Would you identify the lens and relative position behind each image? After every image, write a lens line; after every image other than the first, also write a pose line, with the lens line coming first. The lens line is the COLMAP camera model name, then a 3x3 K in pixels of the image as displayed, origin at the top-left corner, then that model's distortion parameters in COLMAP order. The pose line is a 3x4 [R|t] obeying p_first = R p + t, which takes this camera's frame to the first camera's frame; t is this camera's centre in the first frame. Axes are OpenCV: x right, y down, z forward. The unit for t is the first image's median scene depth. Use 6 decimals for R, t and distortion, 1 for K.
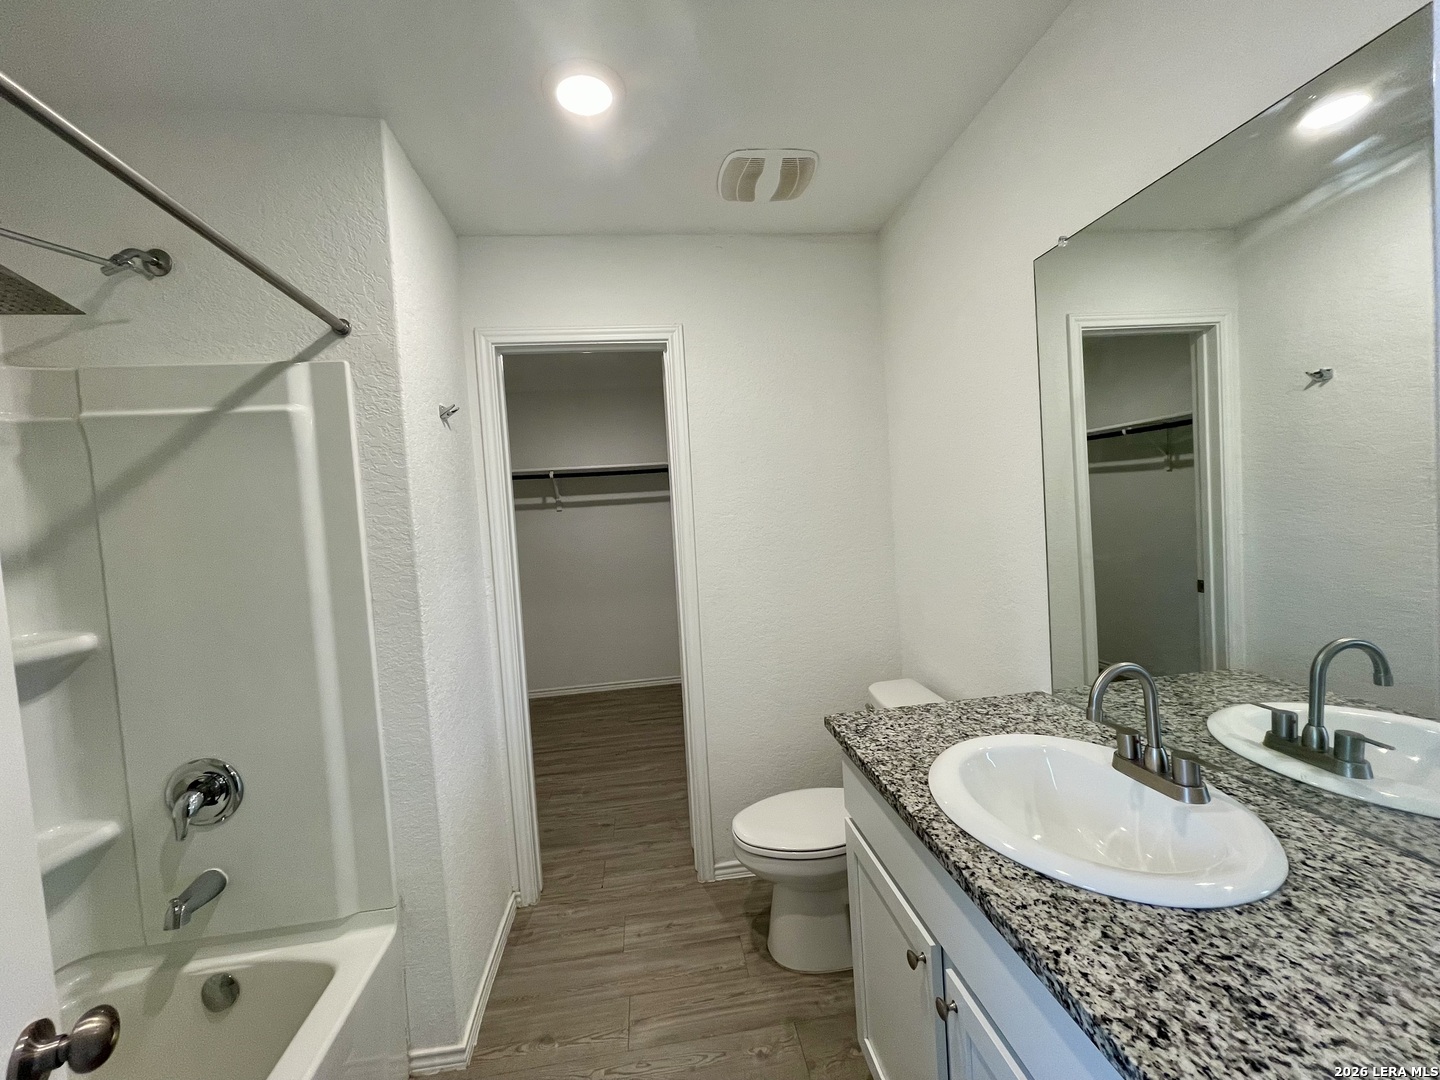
lens RADIAL K [[584.0, 0, 719.7], [0, 584.0, 535.7], [0, 0, 1]] dist [0.000245, -0.000010]
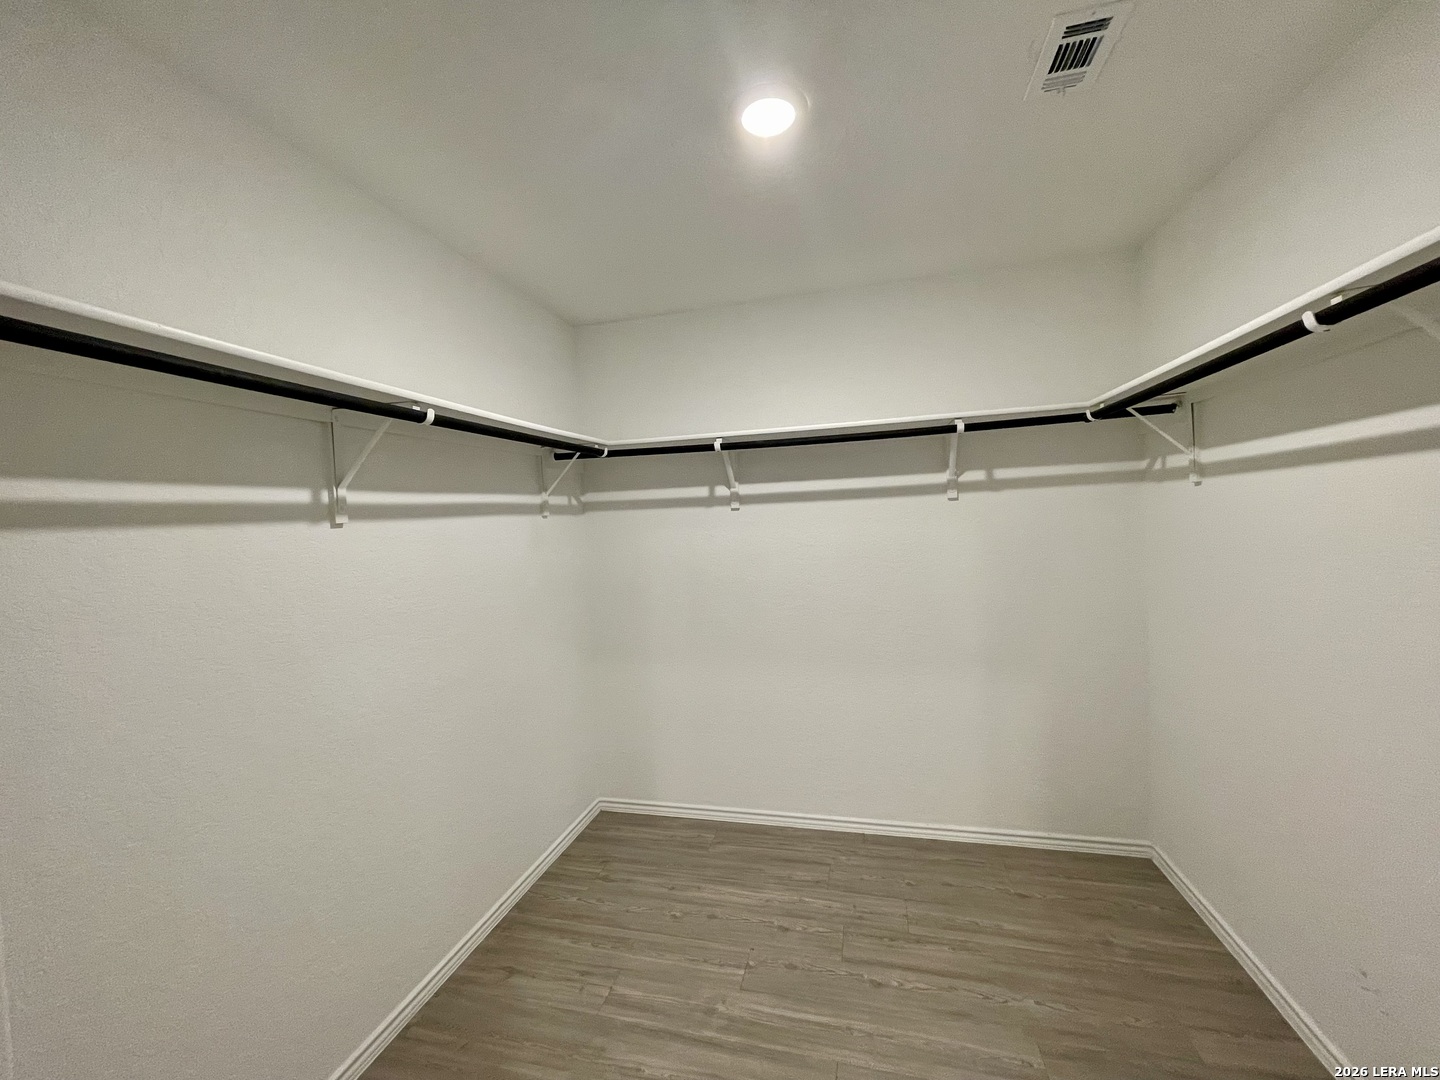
lens RADIAL K [[584.0, 0, 716.7], [0, 584.0, 539.9], [0, 0, 1]] dist [0.000245, -0.000010]
pose [[0.928393, 0.033502, -0.370087, -0.078481], [-0.028534, 0.999414, 0.018892, -0.023601], [0.370503, -0.006980, 0.928805, 0.472620]]
